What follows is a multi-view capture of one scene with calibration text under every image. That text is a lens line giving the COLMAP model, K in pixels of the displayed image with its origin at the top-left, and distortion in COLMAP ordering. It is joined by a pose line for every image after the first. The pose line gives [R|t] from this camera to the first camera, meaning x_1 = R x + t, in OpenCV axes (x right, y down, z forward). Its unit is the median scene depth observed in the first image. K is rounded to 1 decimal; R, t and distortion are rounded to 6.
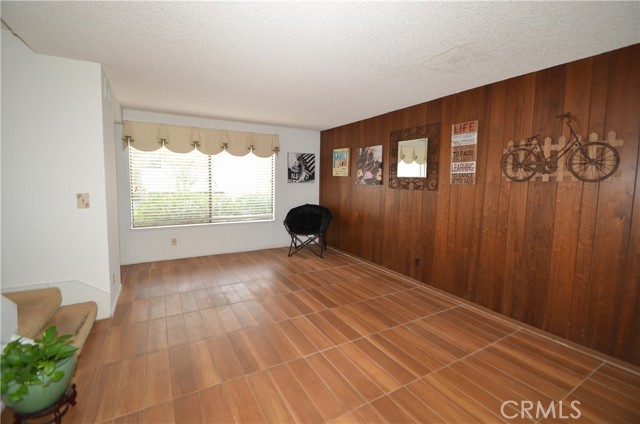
lens RADIAL K [[279.8, 0, 319.2], [0, 279.8, 202.9], [0, 0, 1]] dist [0.010487, -0.014480]
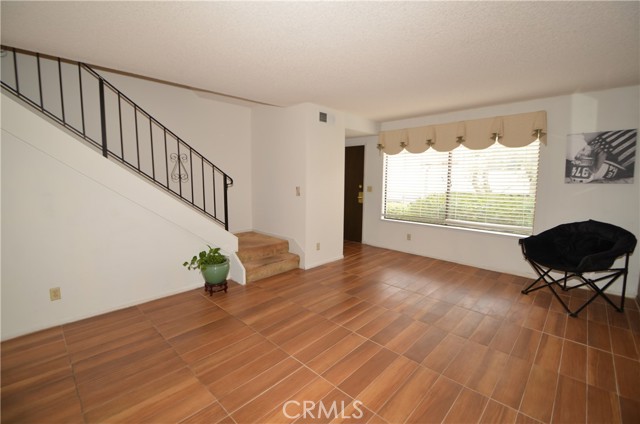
lens RADIAL K [[279.8, 0, 319.2], [0, 279.8, 202.9], [0, 0, 1]] dist [0.010487, -0.014480]
pose [[0.271475, 0.081403, -0.958997, 0.373028], [-0.070143, 0.995440, 0.064640, -0.031534], [0.959886, 0.049718, 0.275947, 0.324824]]
